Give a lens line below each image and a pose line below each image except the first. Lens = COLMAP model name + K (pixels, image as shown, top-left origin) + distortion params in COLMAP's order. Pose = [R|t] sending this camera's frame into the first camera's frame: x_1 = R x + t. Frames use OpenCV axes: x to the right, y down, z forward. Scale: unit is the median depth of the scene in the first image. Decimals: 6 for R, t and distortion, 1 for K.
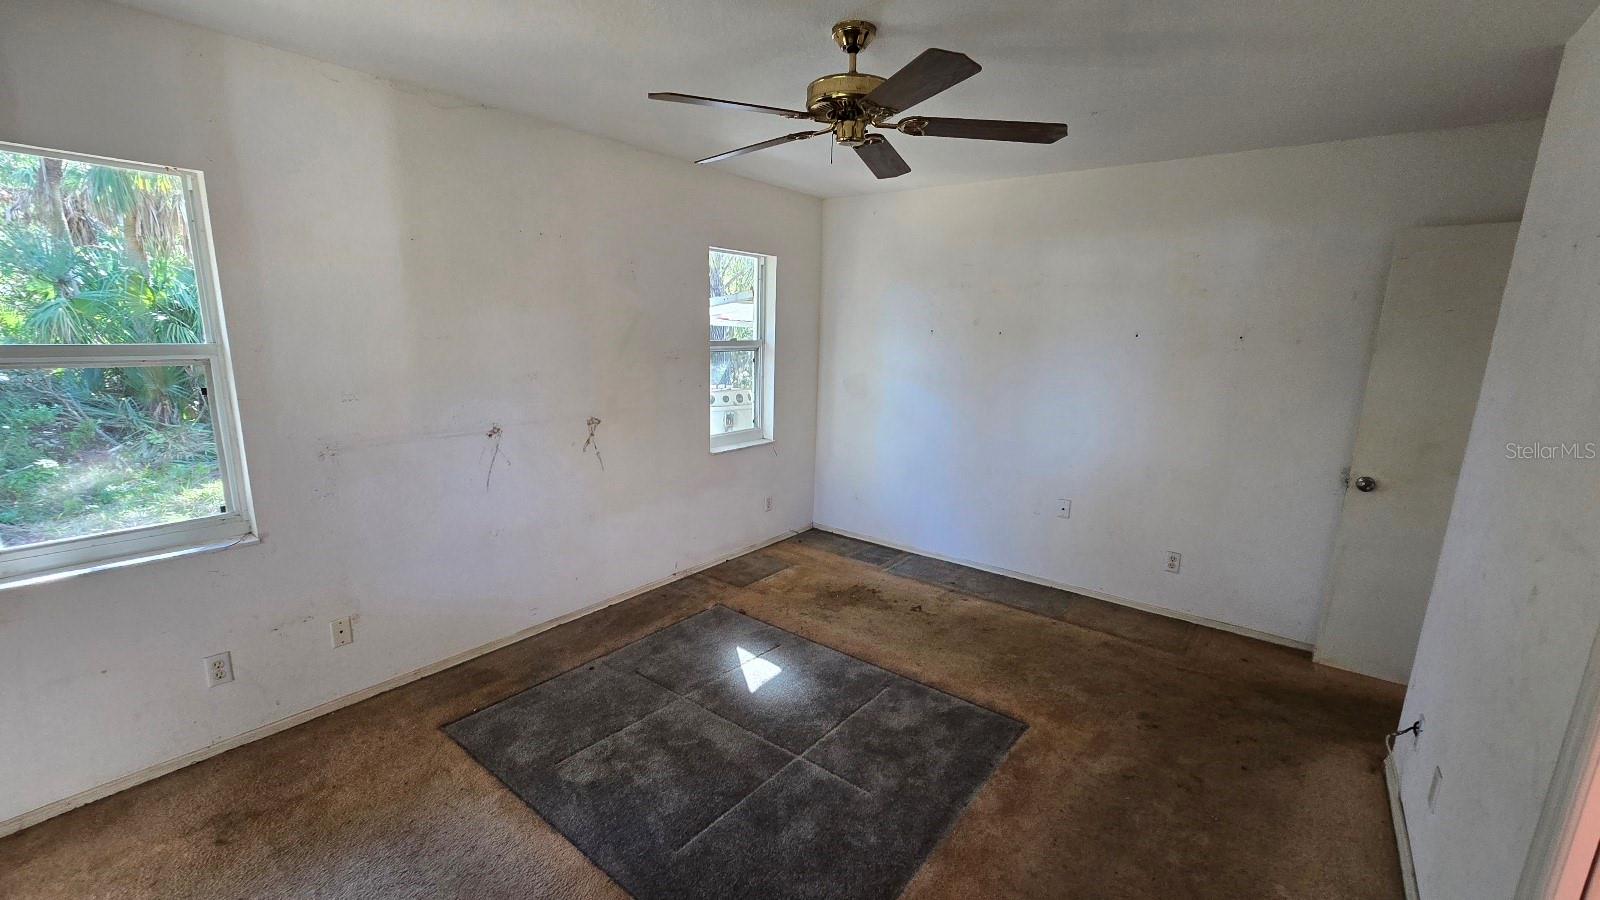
lens RADIAL K [[656.9, 0, 790.3], [0, 656.9, 459.6], [0, 0, 1]] dist [-0.004661, 0.001192]
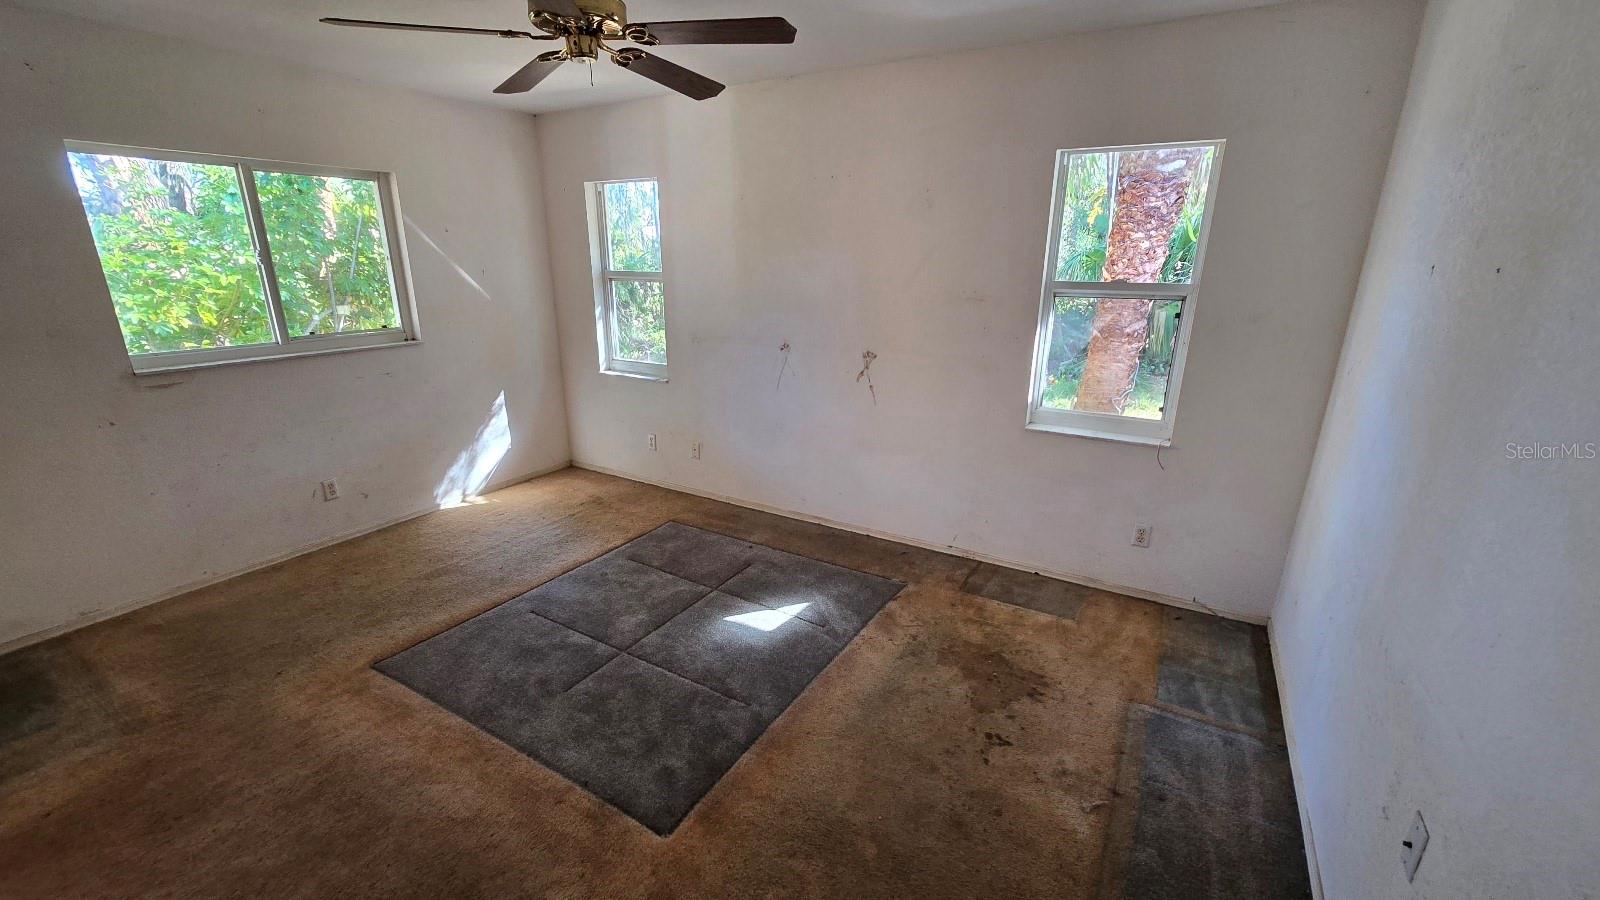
lens RADIAL K [[656.9, 0, 793.1], [0, 656.9, 453.7], [0, 0, 1]] dist [-0.004661, 0.001192]
pose [[0.130256, 0.268368, -0.954470, 0.695650], [-0.201326, 0.949775, 0.239573, -0.130627], [0.970825, 0.160954, 0.177743, 0.700595]]
